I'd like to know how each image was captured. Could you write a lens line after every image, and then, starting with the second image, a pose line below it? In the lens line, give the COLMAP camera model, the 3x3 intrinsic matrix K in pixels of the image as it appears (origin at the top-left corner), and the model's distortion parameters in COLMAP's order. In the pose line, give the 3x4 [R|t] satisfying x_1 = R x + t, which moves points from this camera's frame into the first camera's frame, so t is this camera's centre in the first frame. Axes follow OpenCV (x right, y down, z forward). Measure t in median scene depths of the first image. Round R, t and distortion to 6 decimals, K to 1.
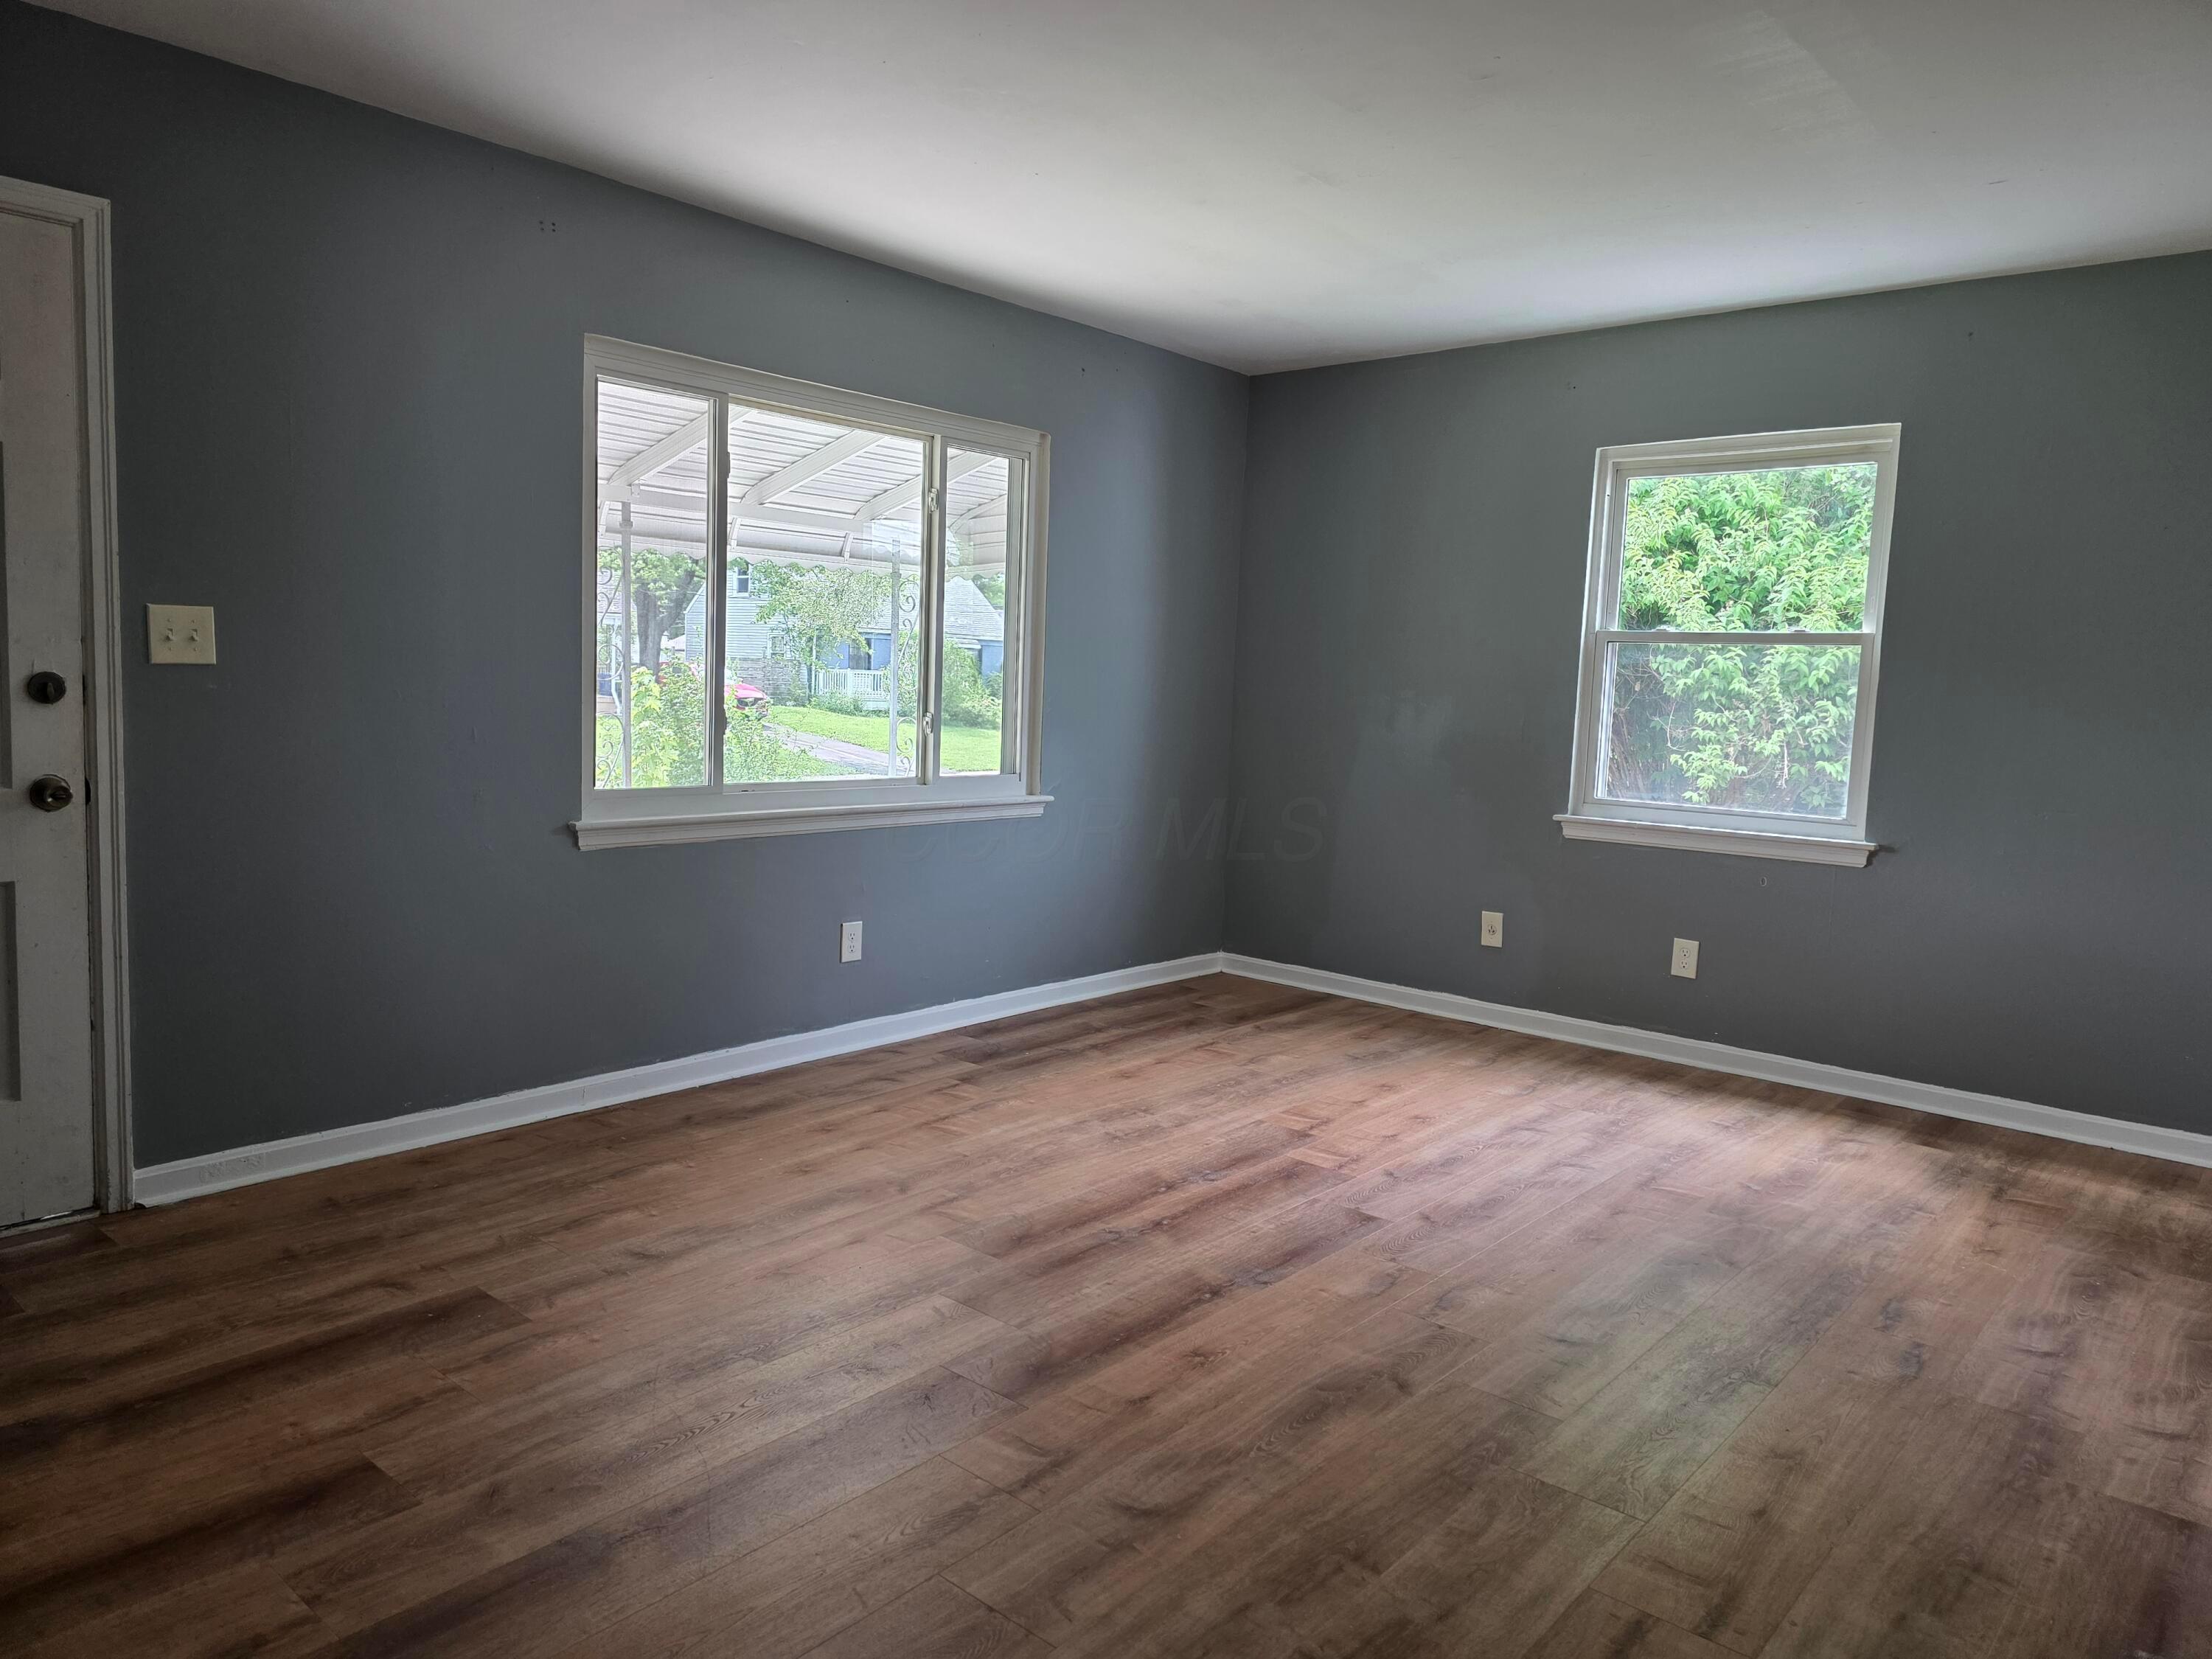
lens RADIAL K [[1499.1, 0, 1106.0], [0, 1499.1, 829.5], [0, 0, 1]] dist [-0.004692, -0.002574]
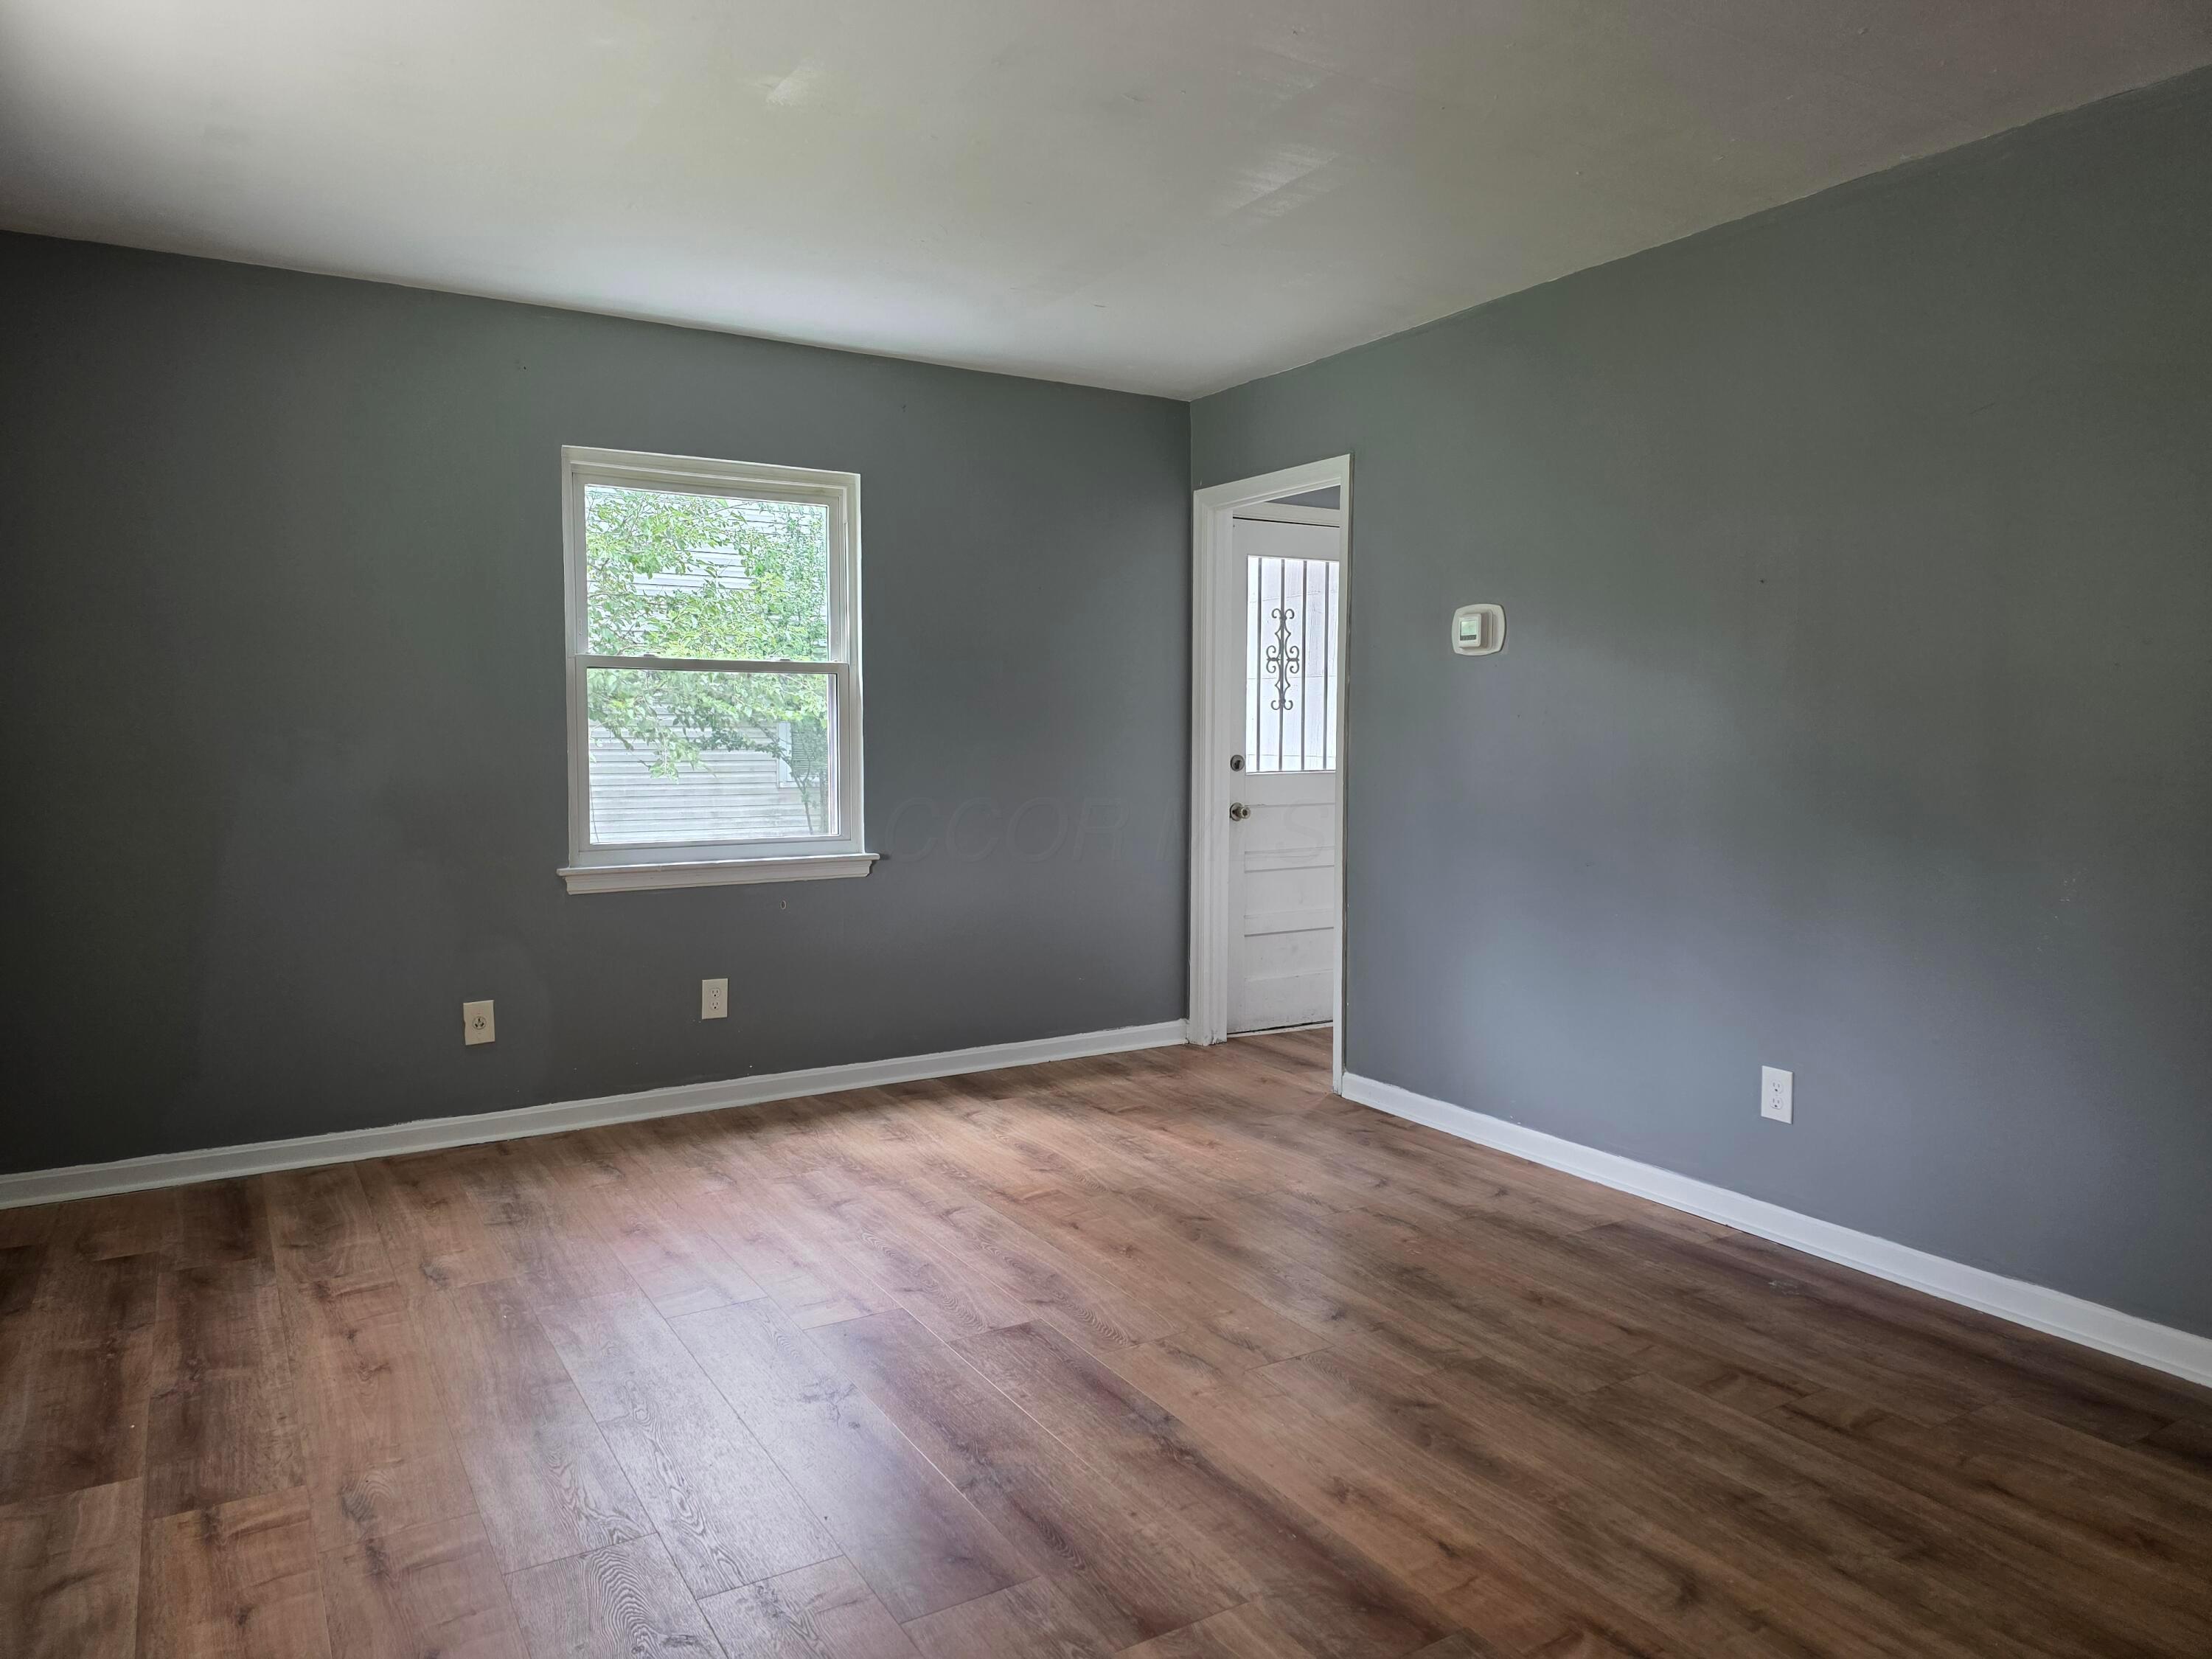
lens RADIAL K [[1482.4, 0, 1106.0], [0, 1482.4, 829.5], [0, 0, 1]] dist [0.061326, -0.063351]
pose [[0.306579, -0.114116, 0.944980, -0.541000], [0.114791, 0.989974, 0.082308, -0.090592], [-0.944898, 0.083241, 0.316604, 0.566862]]
